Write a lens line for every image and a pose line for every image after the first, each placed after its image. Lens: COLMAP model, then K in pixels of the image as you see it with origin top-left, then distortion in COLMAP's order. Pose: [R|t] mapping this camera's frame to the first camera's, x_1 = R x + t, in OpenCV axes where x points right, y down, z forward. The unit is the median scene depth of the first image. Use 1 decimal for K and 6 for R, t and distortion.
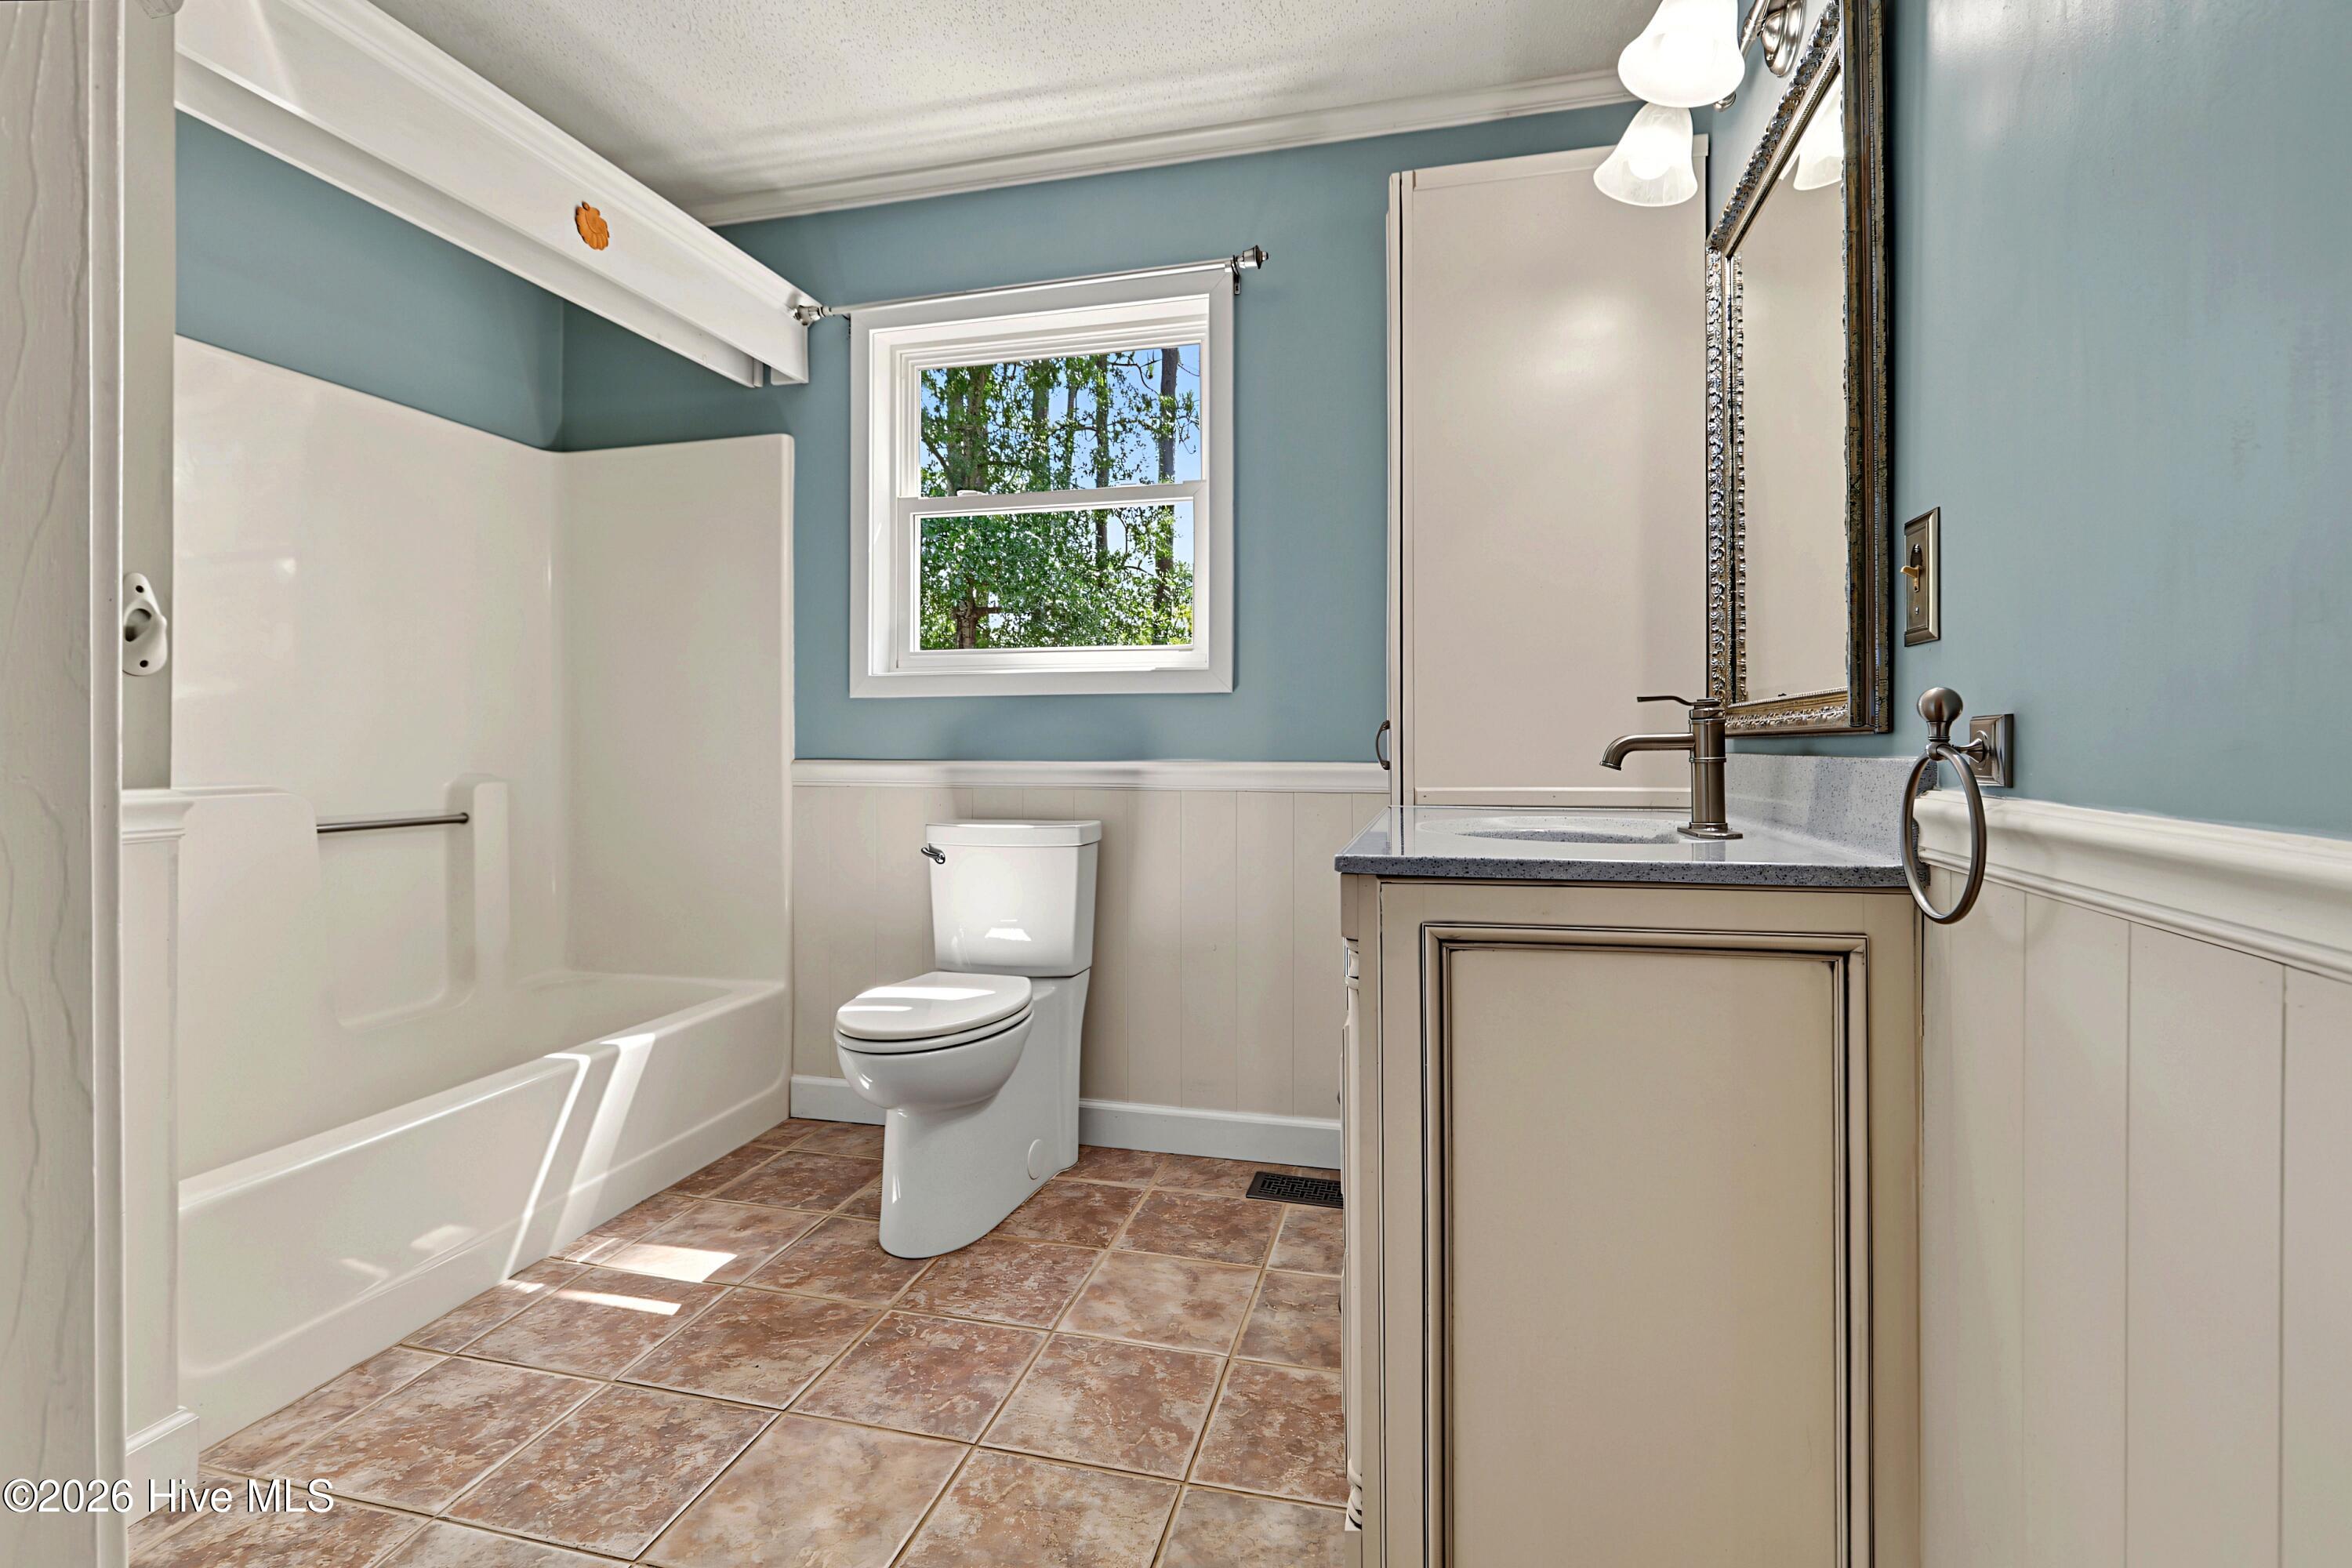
lens RADIAL K [[1106.3, 0, 1172.2], [0, 1106.3, 748.3], [0, 0, 1]] dist [-0.004174, 0.001452]
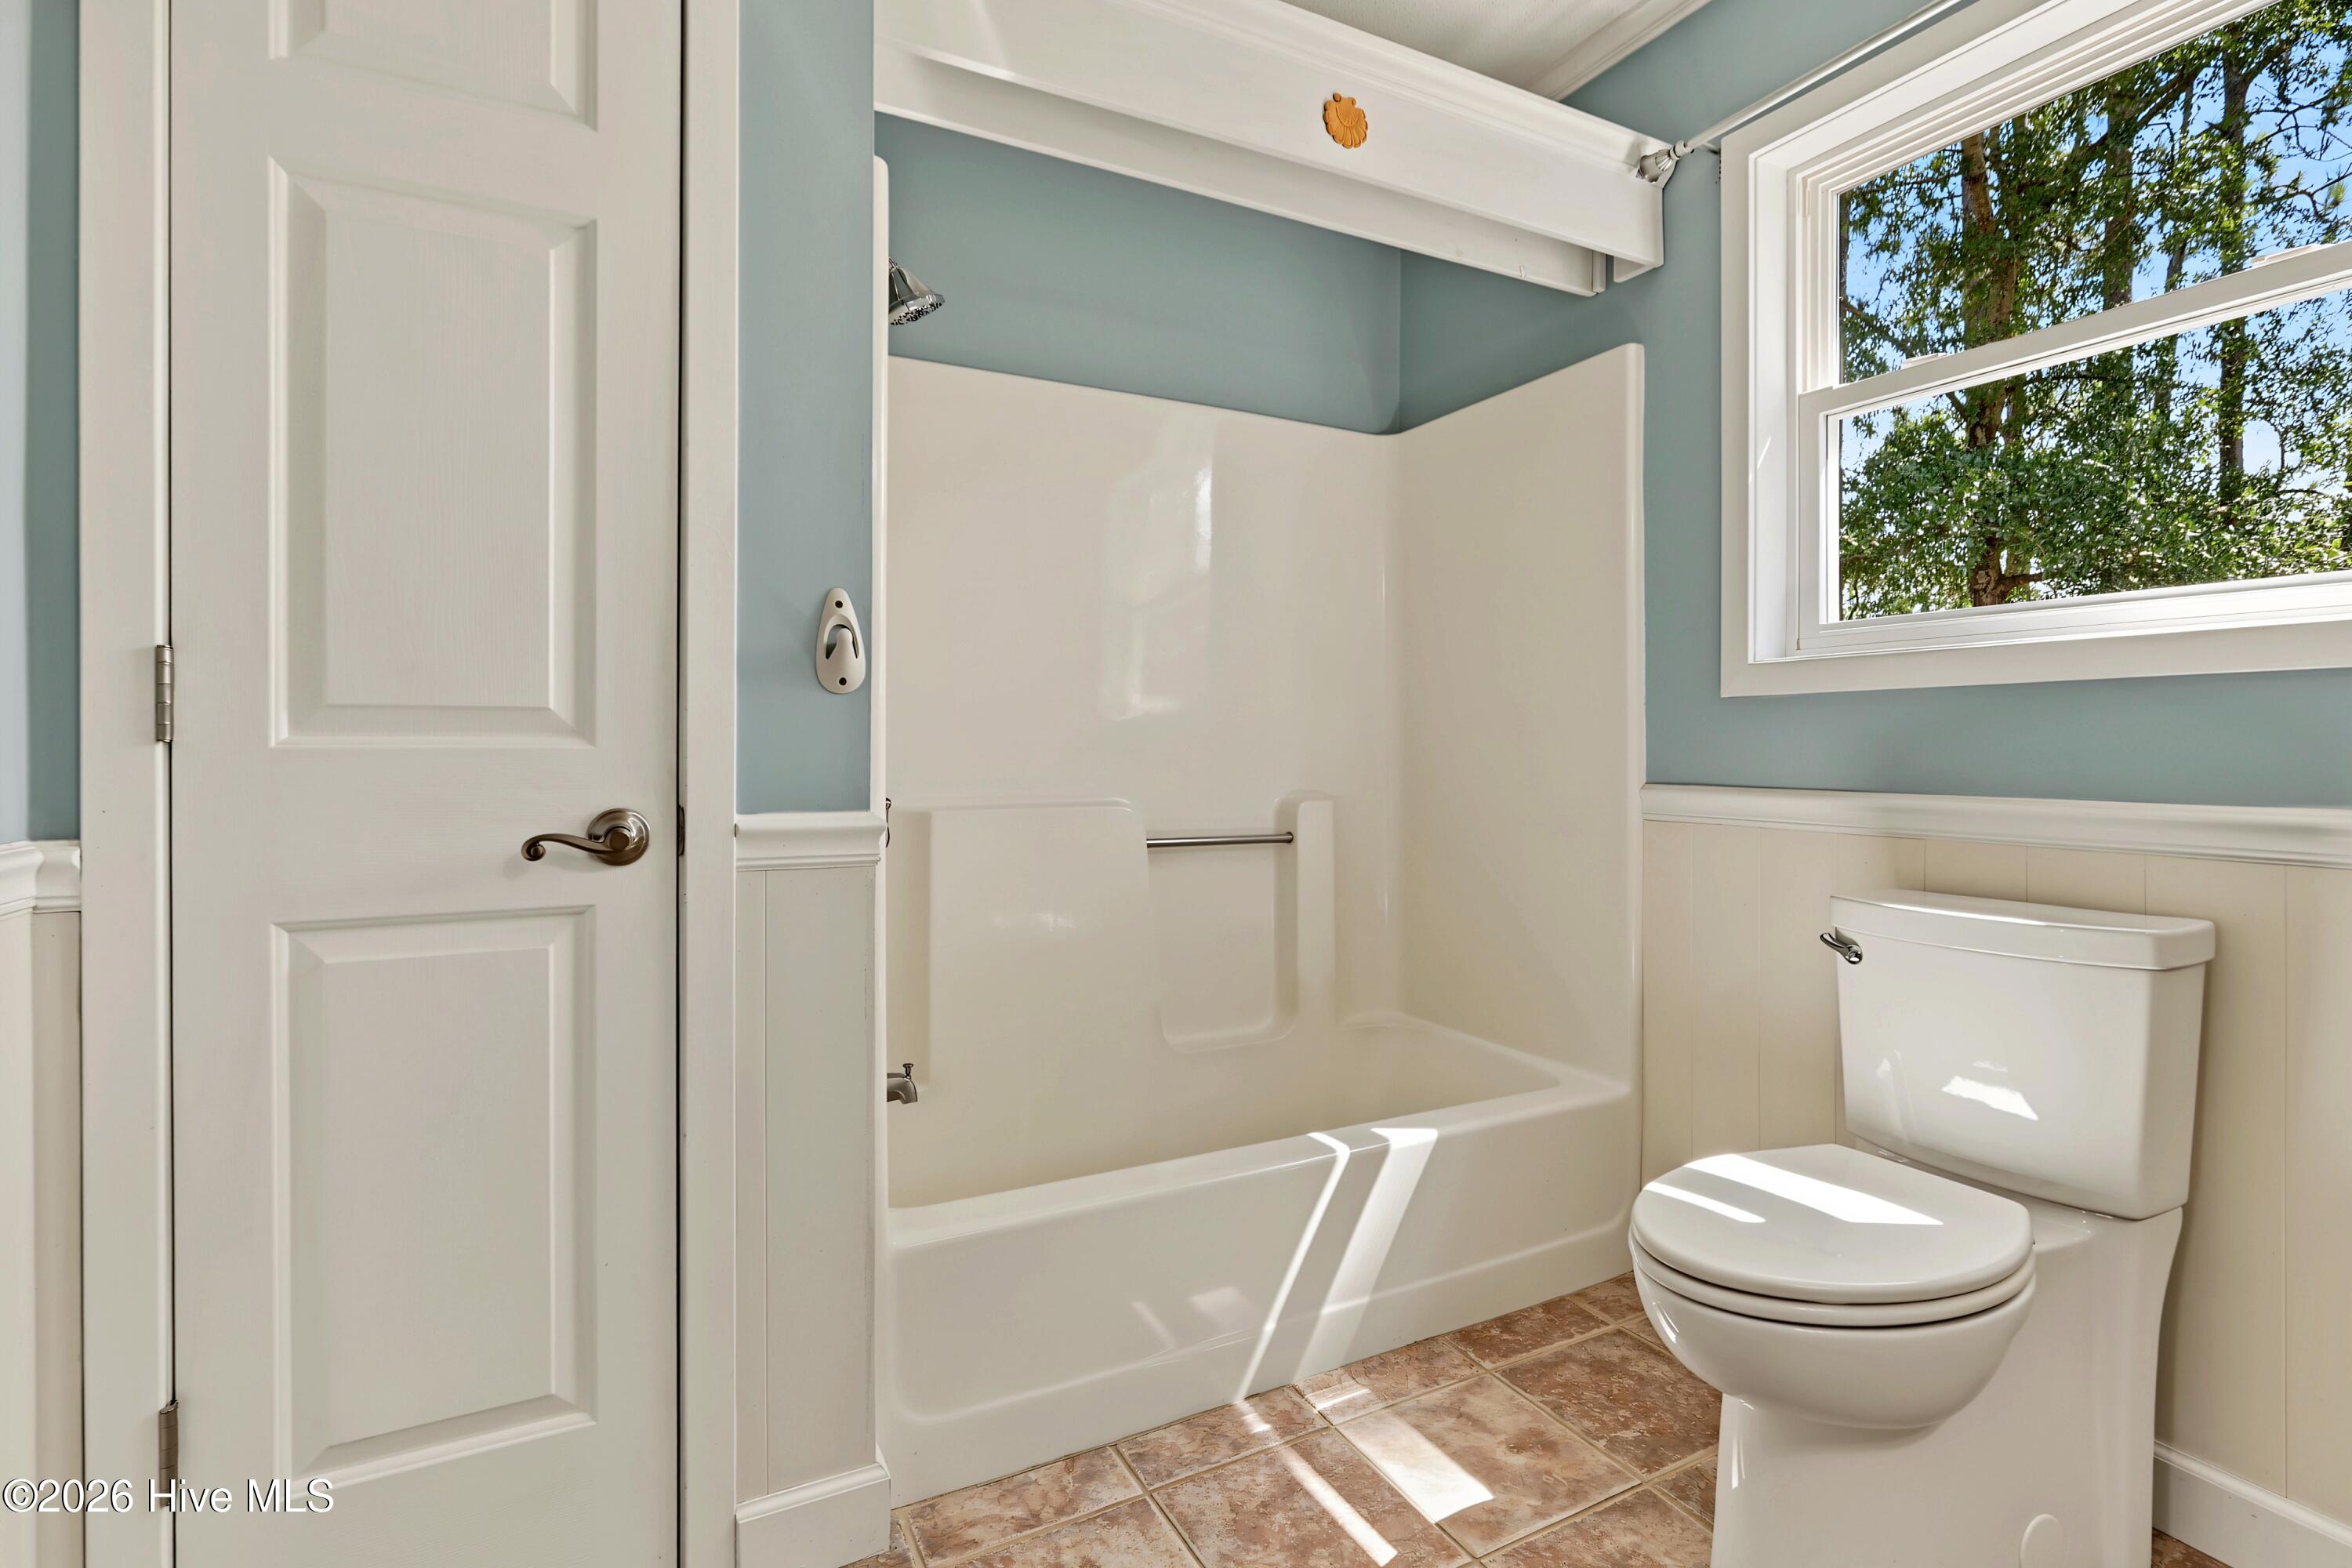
lens RADIAL K [[1106.3, 0, 1172.2], [0, 1106.3, 748.3], [0, 0, 1]] dist [-0.004174, 0.001452]
pose [[0.674942, 0.000282, -0.737870, -0.013825], [-0.006612, 0.999962, -0.005666, -0.008395], [0.737841, 0.008703, 0.674919, 0.321591]]
